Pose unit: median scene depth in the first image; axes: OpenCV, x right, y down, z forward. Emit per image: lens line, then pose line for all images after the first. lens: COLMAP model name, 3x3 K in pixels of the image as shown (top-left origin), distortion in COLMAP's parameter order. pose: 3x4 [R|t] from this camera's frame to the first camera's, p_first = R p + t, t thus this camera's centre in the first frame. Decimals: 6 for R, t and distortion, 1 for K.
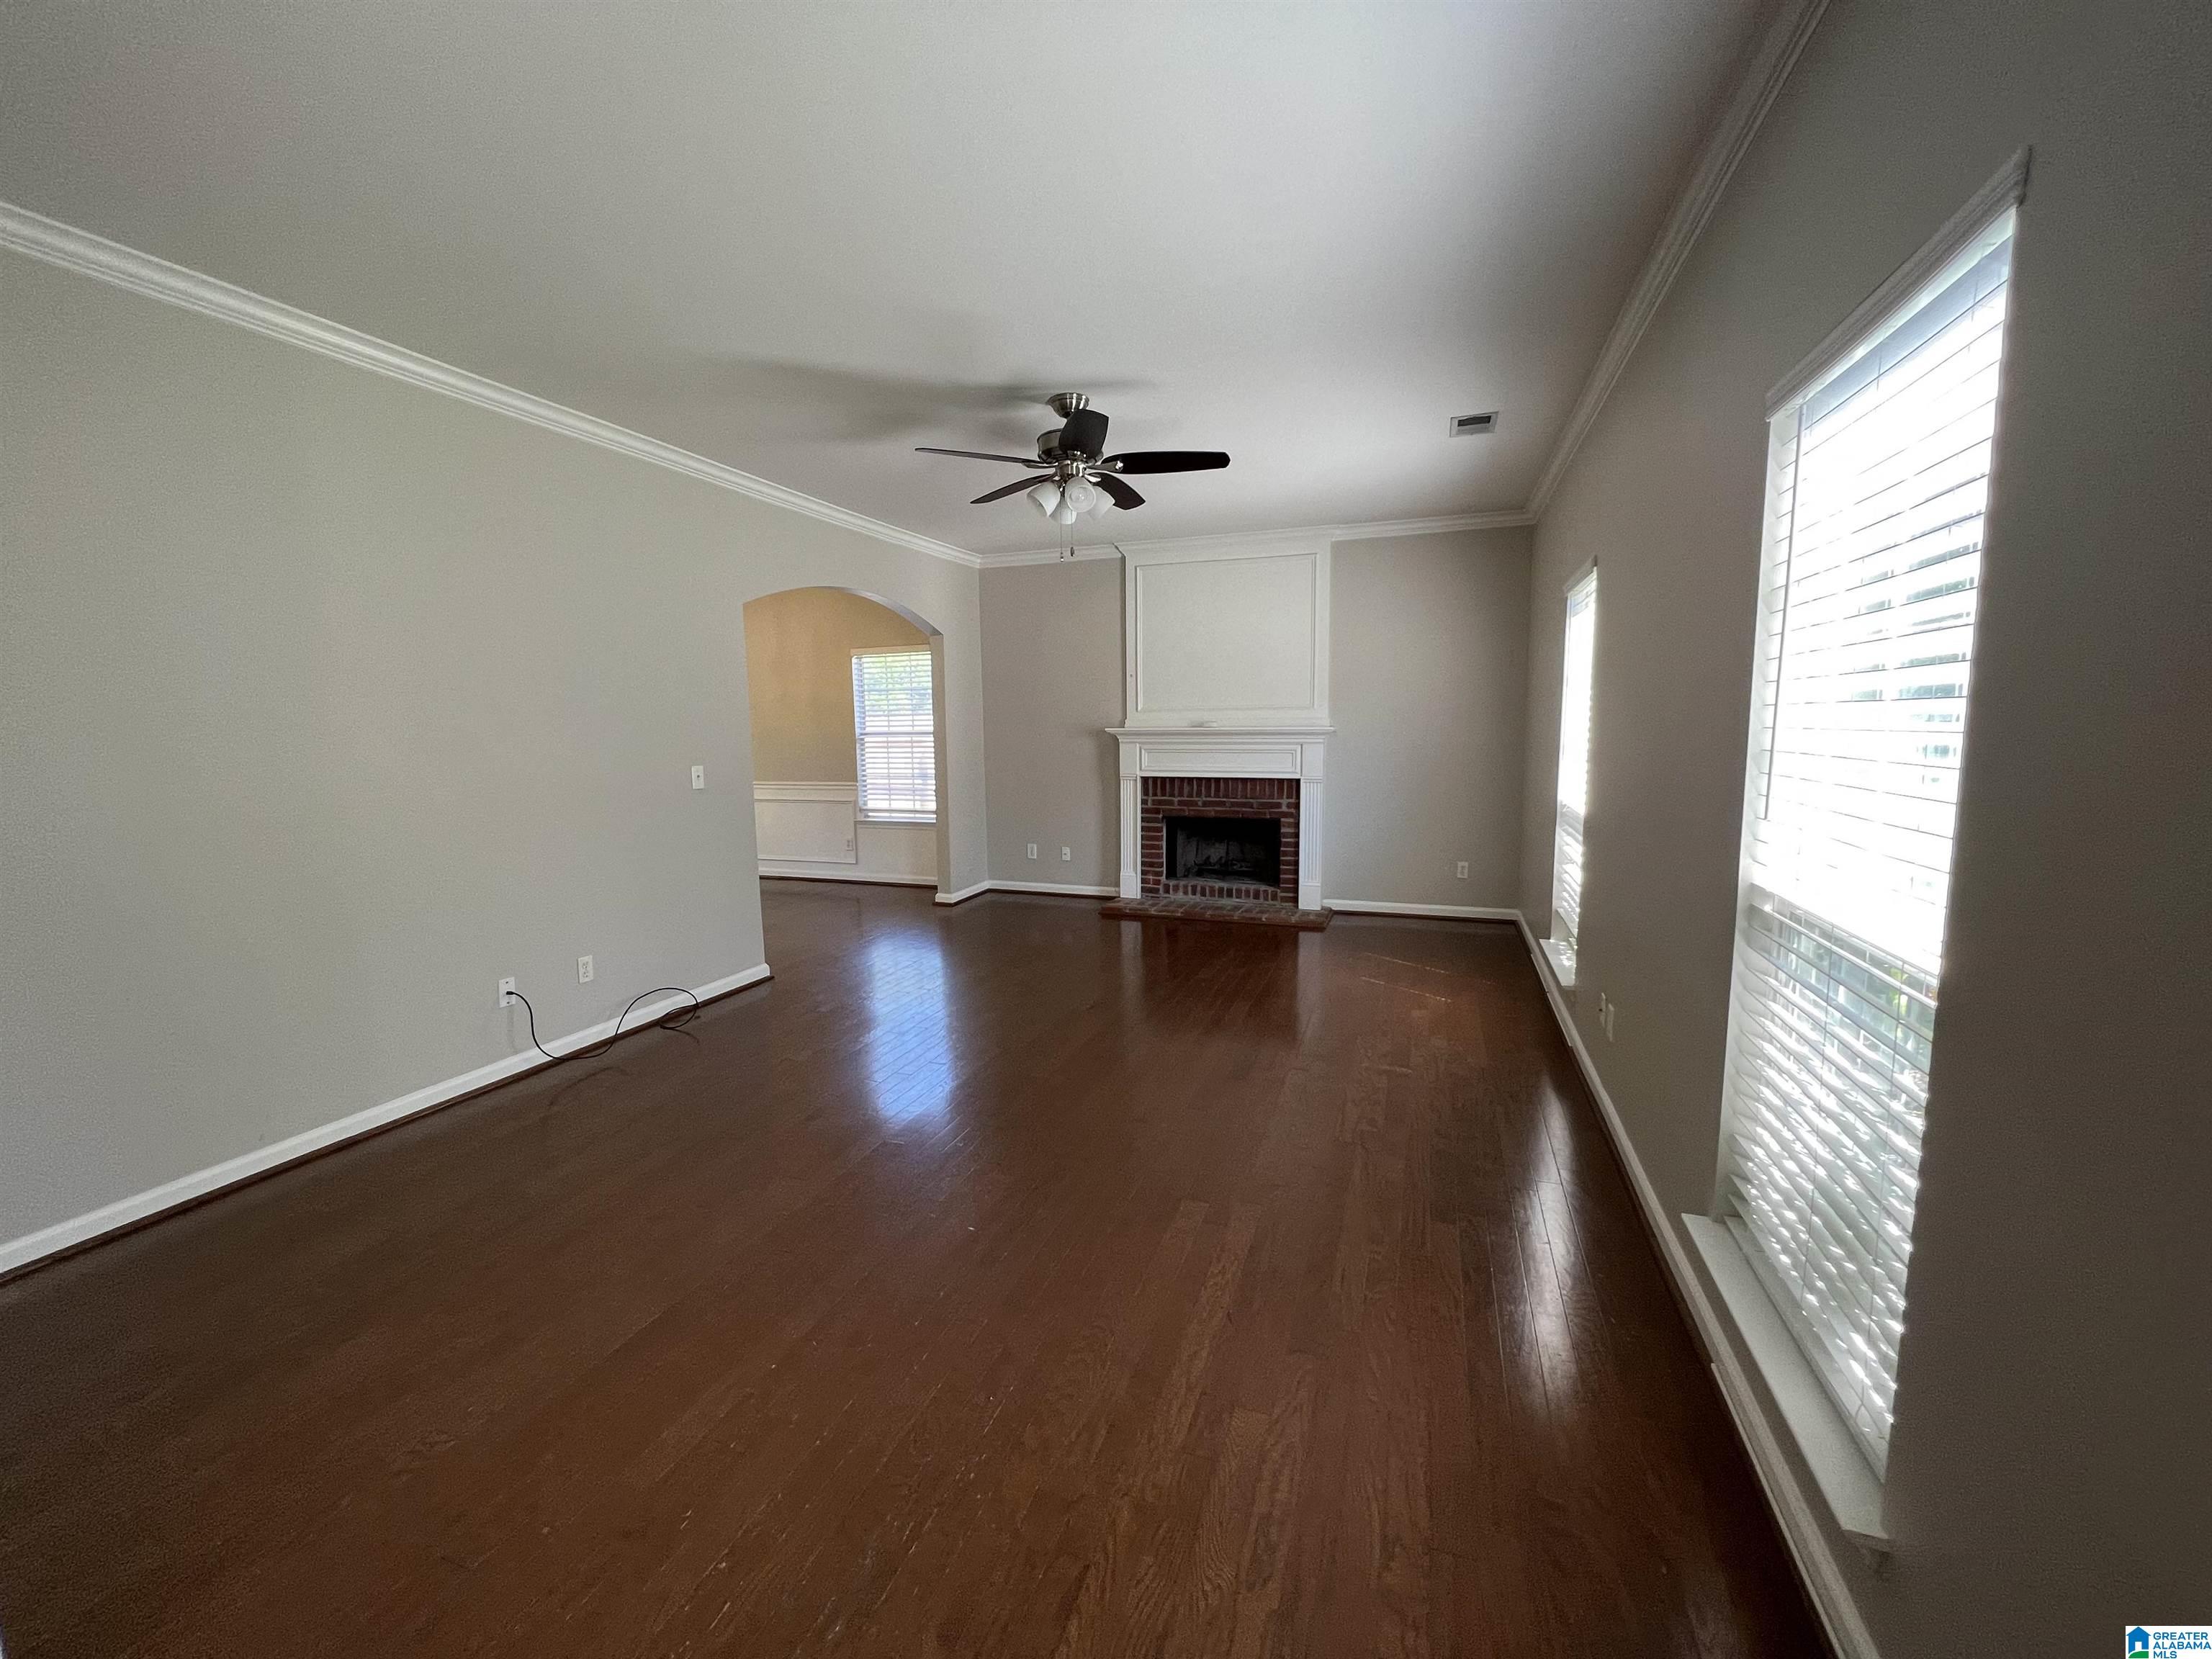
lens RADIAL K [[886.7, 0, 1101.8], [0, 886.7, 823.7], [0, 0, 1]] dist [-0.003516, 0.001426]
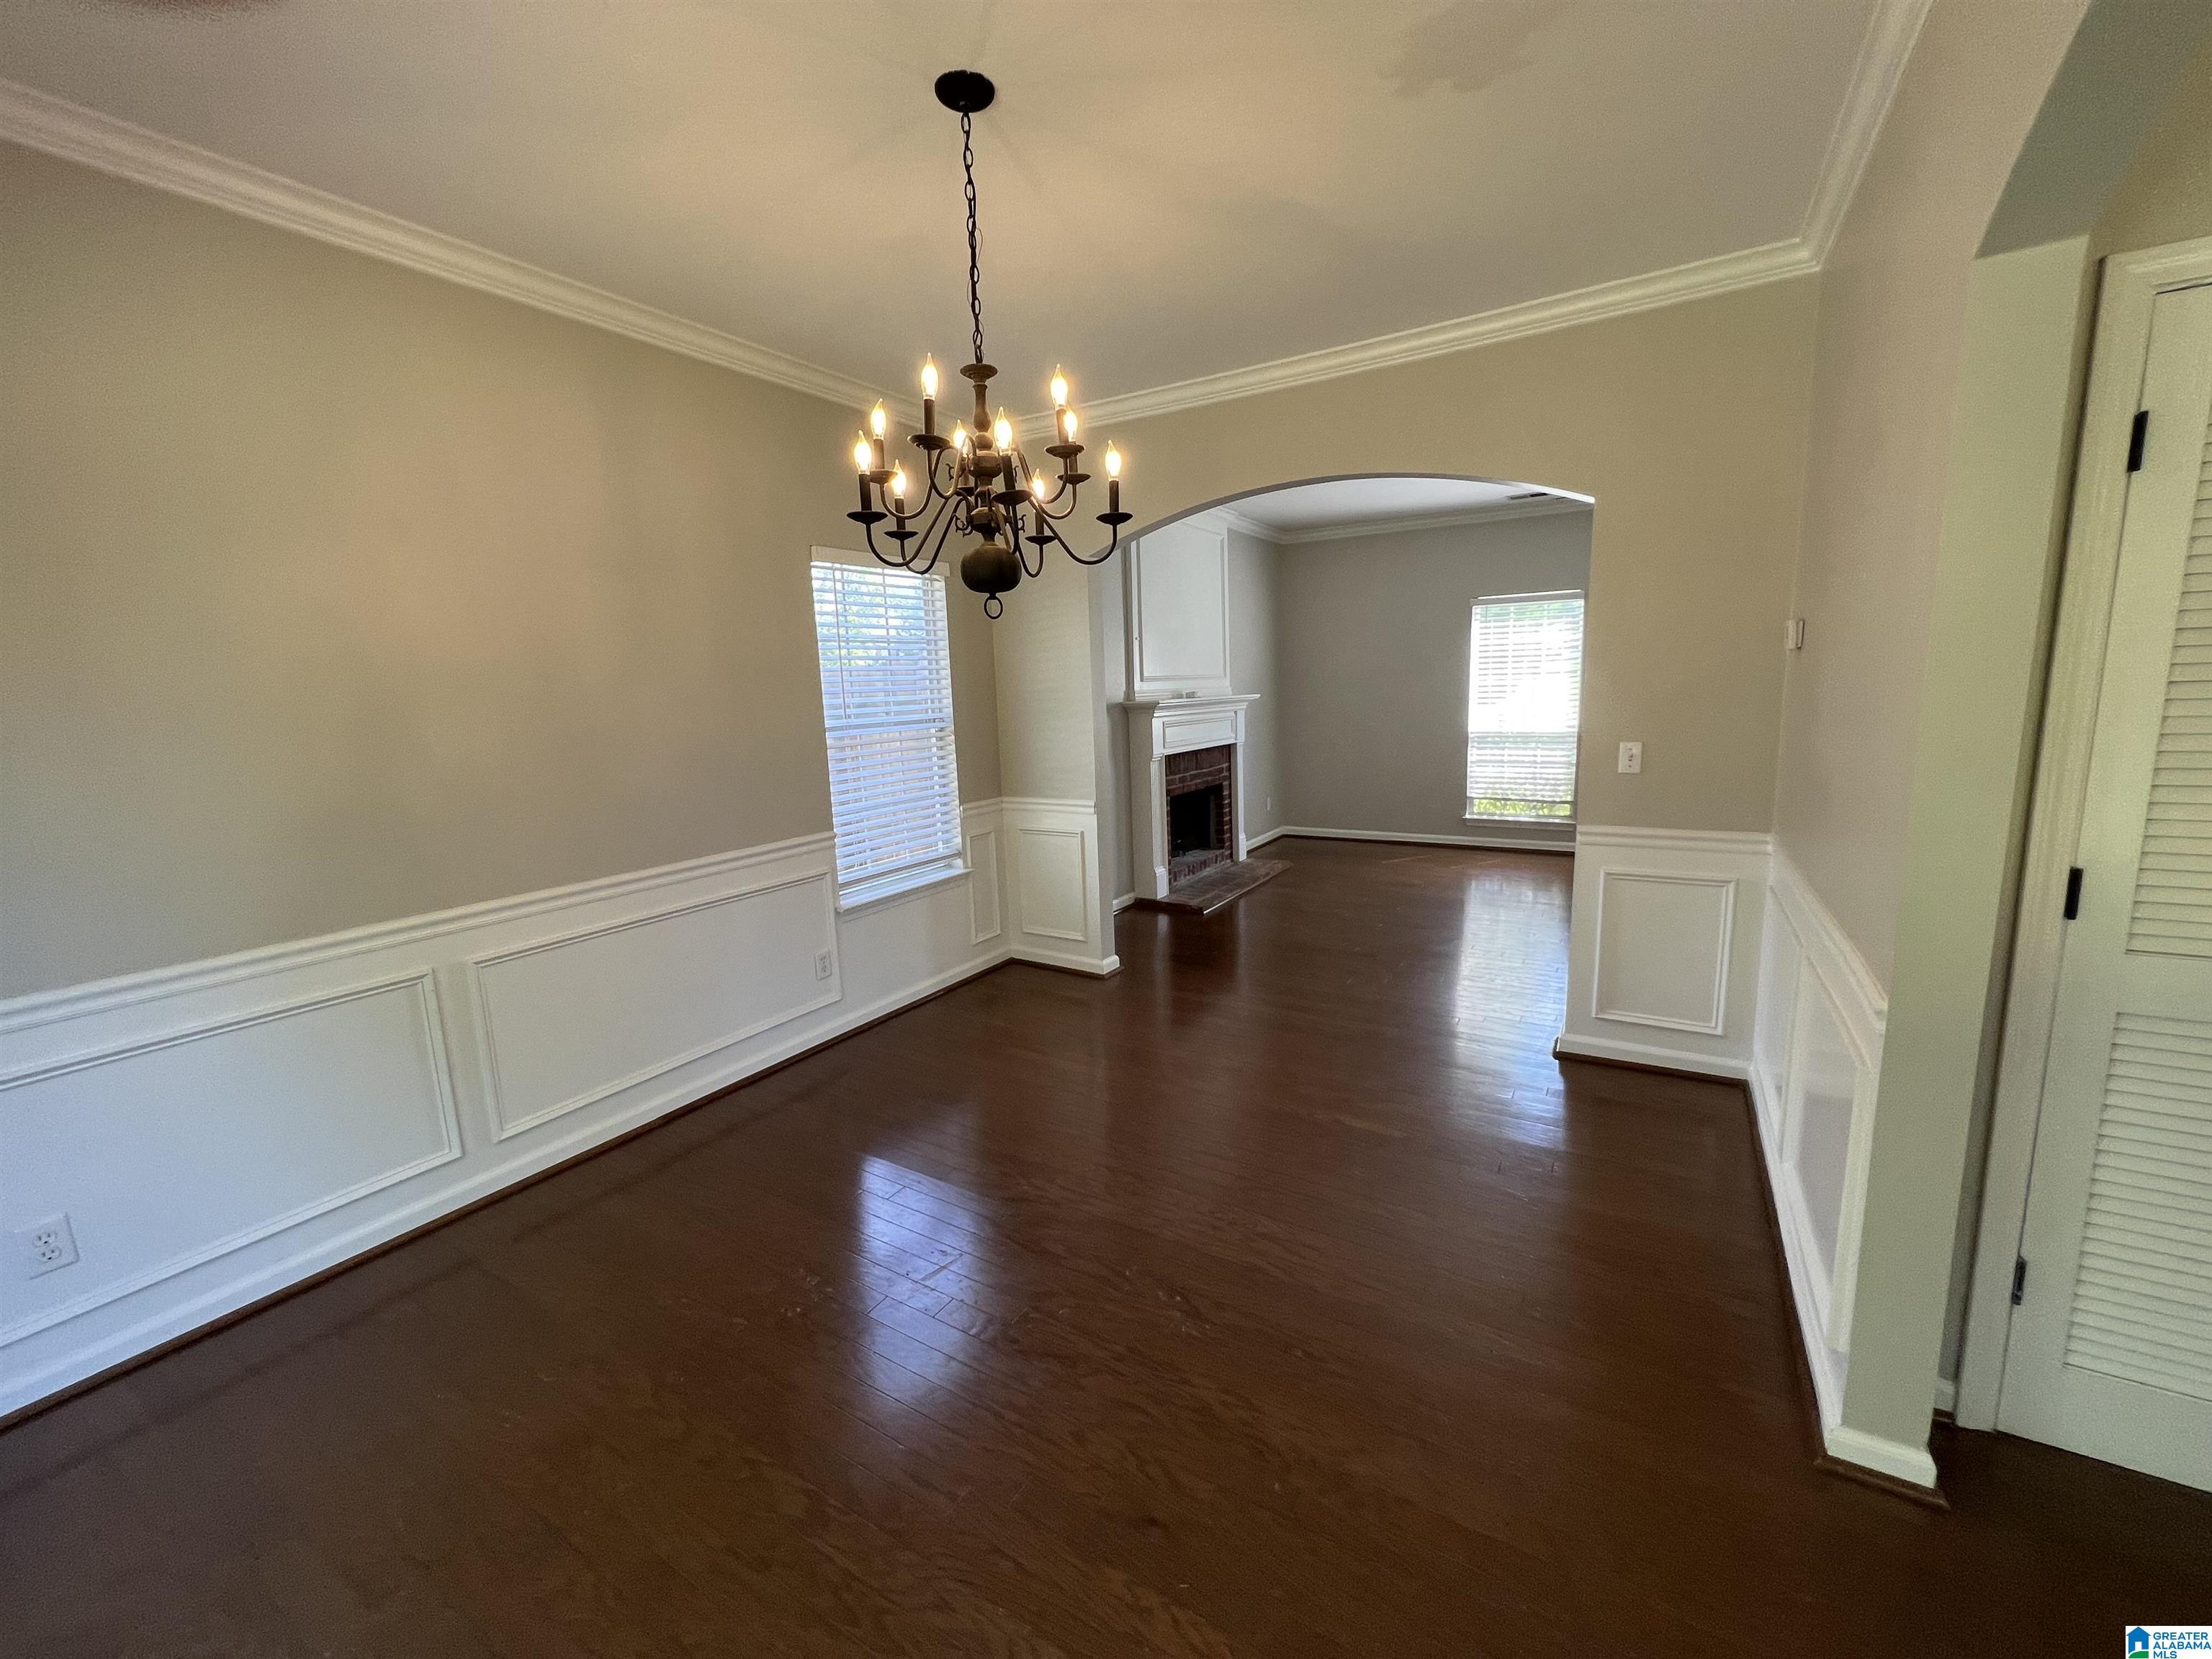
lens RADIAL K [[886.7, 0, 1101.8], [0, 886.7, 823.7], [0, 0, 1]] dist [-0.003516, 0.001426]
pose [[0.186308, -0.141677, 0.972223, -0.727283], [0.147471, 0.982370, 0.114895, -0.084759], [-0.971361, 0.121969, 0.203917, 0.783175]]
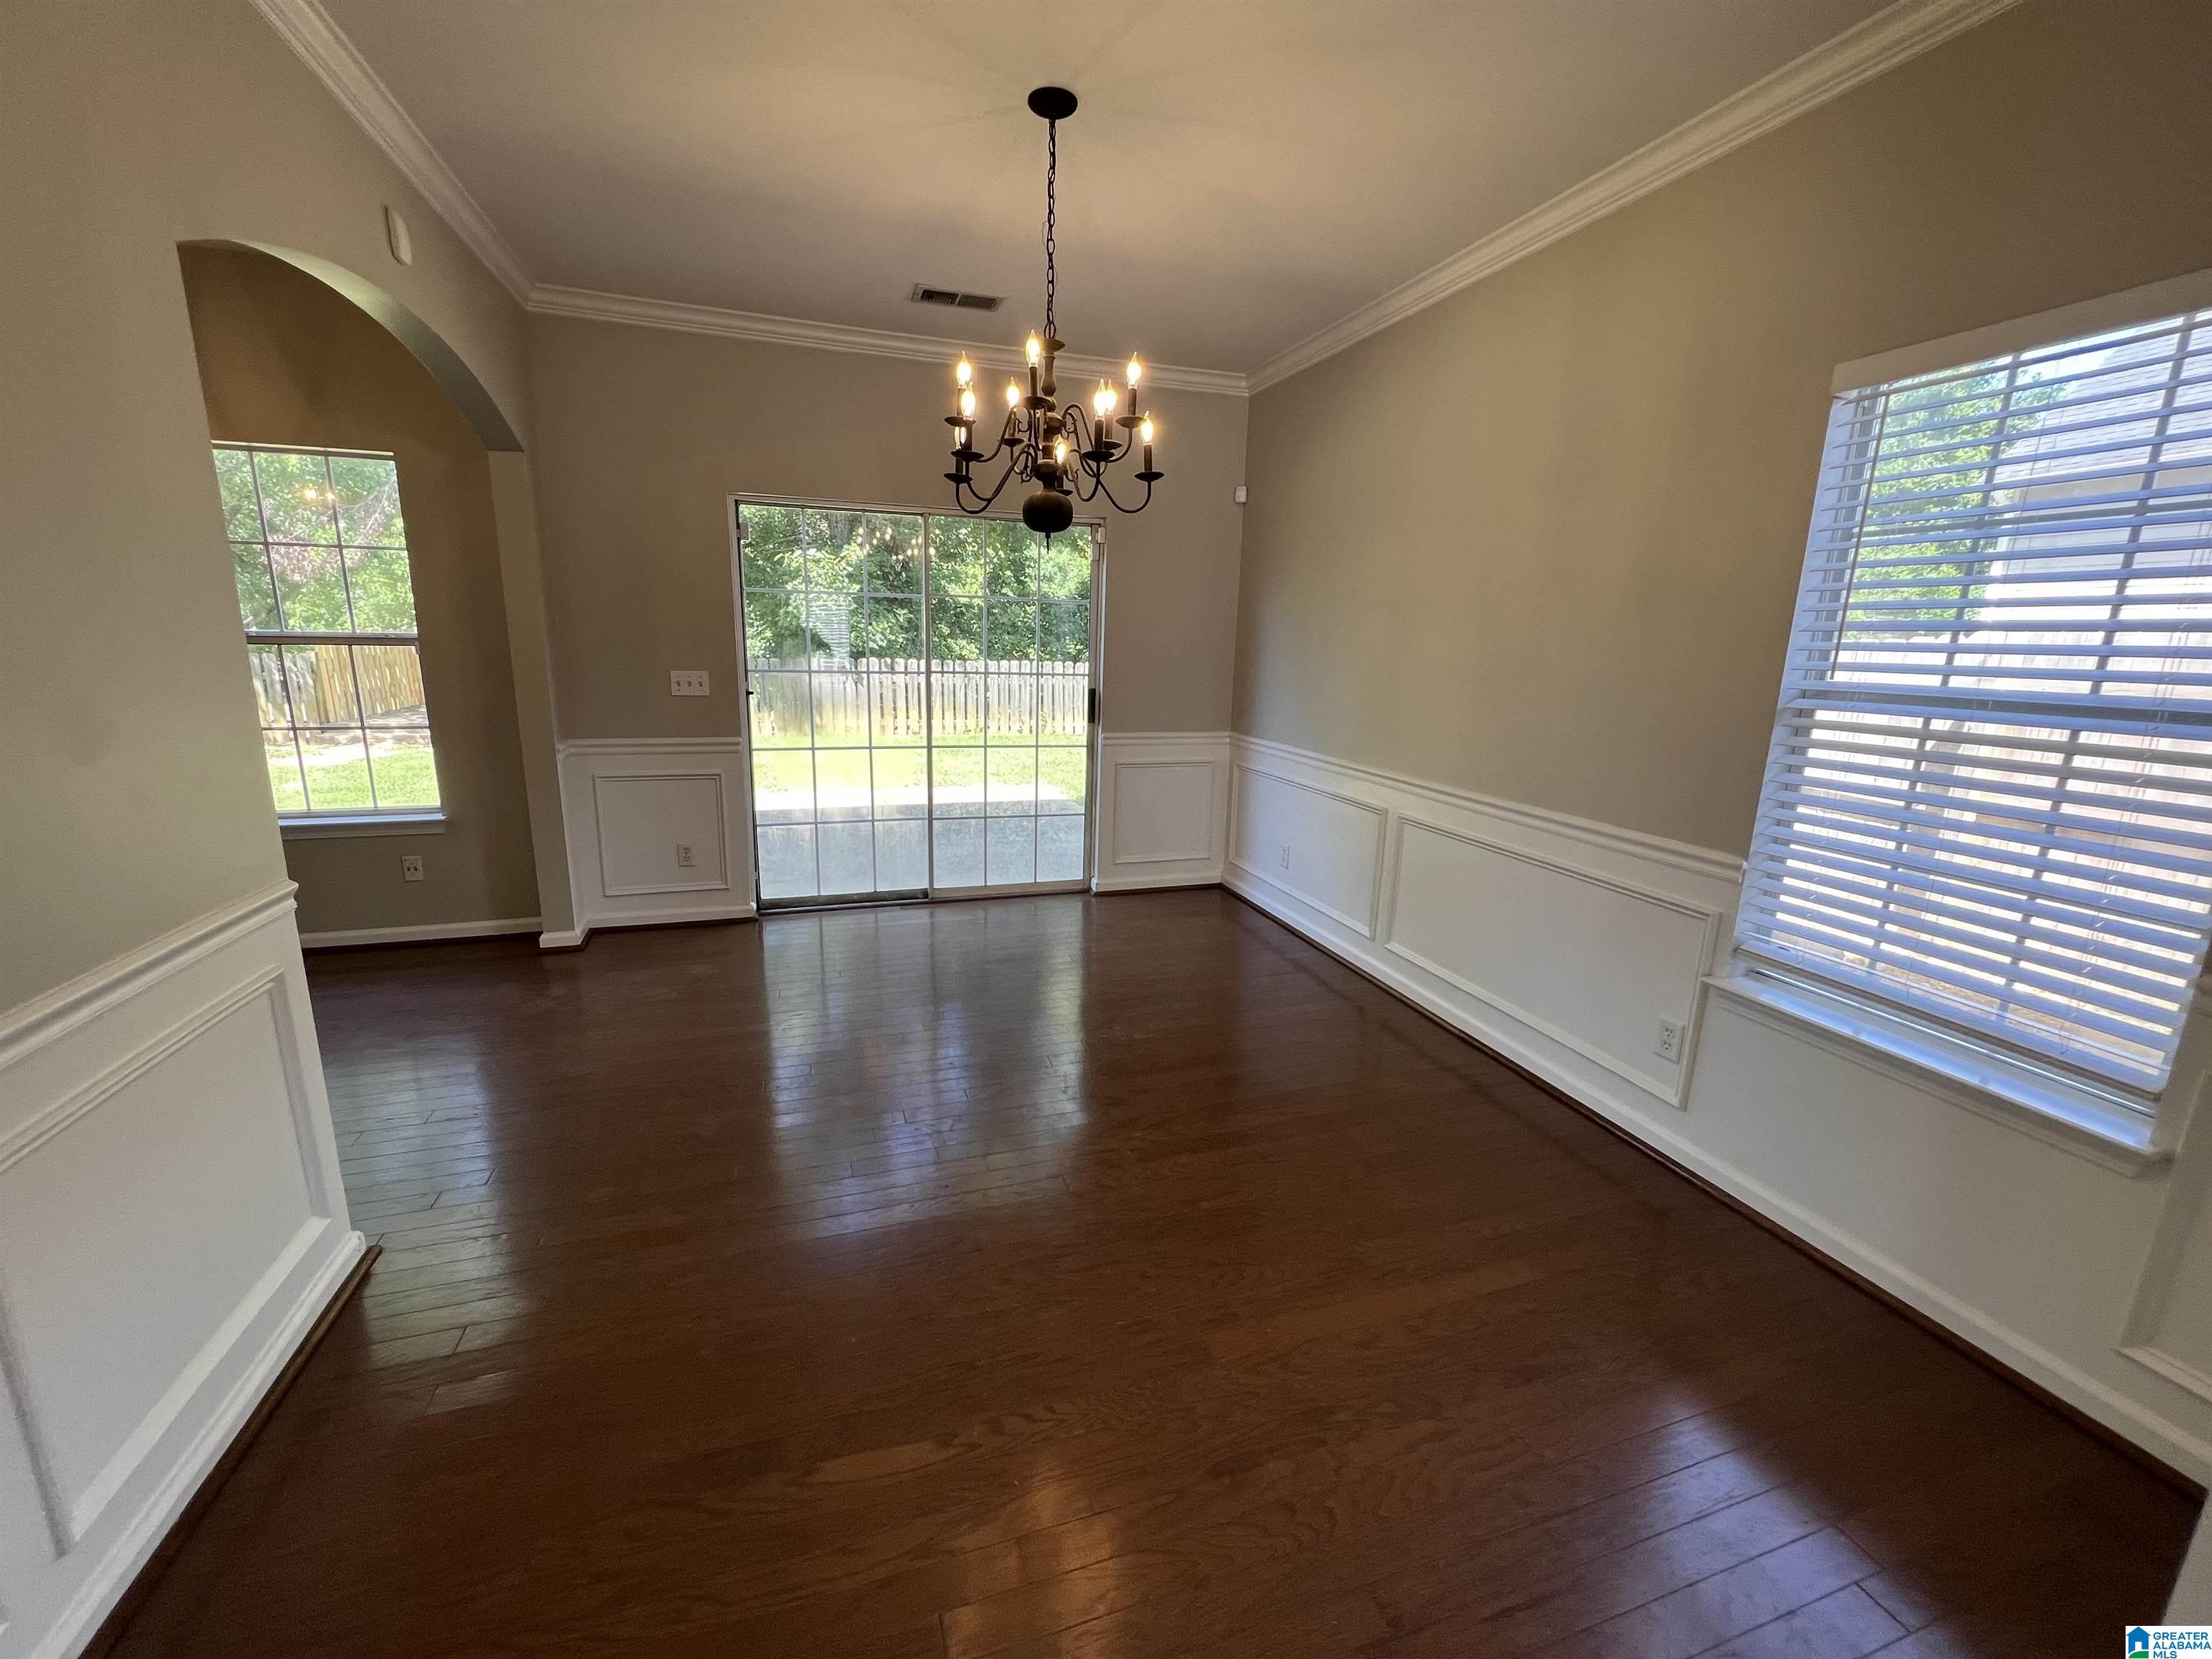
lens RADIAL K [[886.7, 0, 1101.8], [0, 886.7, 823.7], [0, 0, 1]] dist [-0.003516, 0.001426]
pose [[0.621903, 0.193949, -0.758696, -0.194653], [-0.125418, 0.981007, 0.147975, -0.076074], [0.772985, 0.003128, 0.634416, 0.670870]]
